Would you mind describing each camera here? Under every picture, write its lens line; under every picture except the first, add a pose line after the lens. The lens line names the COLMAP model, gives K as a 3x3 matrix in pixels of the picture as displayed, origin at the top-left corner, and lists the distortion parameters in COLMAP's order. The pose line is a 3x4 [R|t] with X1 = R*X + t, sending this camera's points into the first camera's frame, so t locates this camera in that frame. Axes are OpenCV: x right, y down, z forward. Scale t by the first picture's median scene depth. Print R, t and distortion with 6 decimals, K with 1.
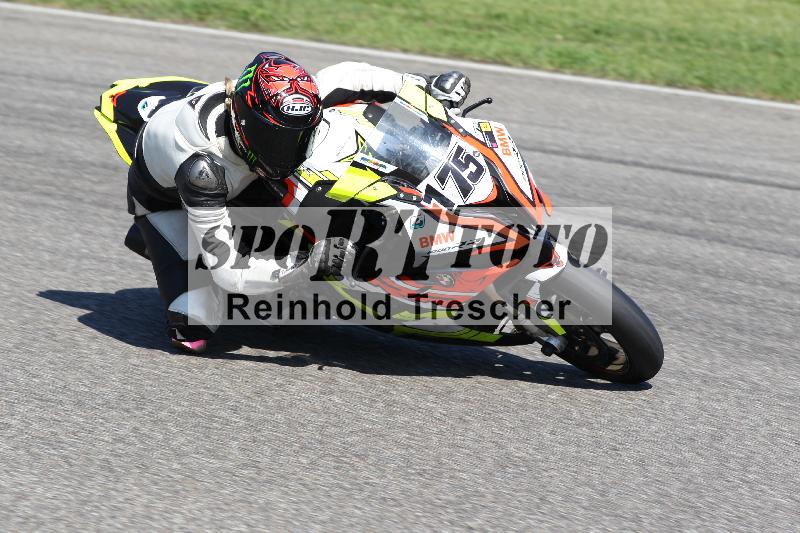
lens RADIAL K [[5843.2, 0, 354.6], [0, 5843.2, 305.3], [0, 0, 1]] dist [1.917537, 0.000000]
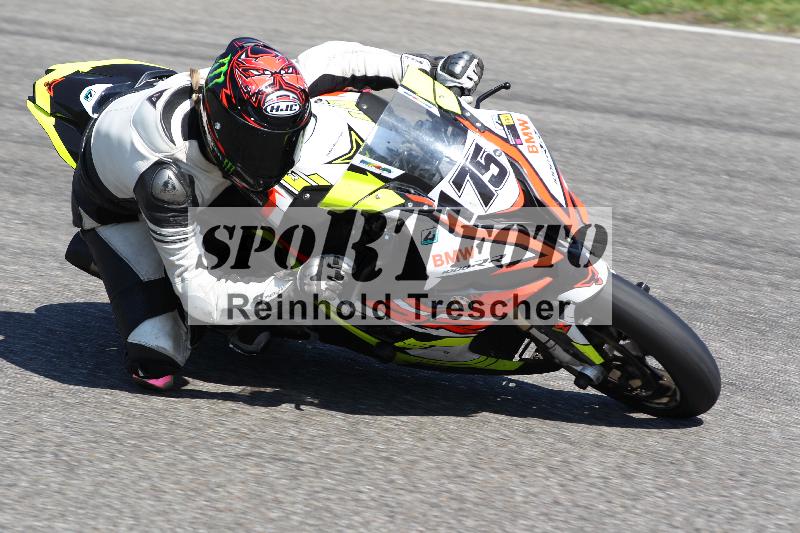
lens RADIAL K [[5843.2, 0, 399.3], [0, 5843.2, 264.0], [0, 0, 1]] dist [1.917537, 0.000000]
pose [[0.999047, -0.022027, 0.037676, -0.024460], [0.021438, 0.999643, 0.015966, -0.023268], [-0.038014, -0.015143, 0.999162, 0.166749]]
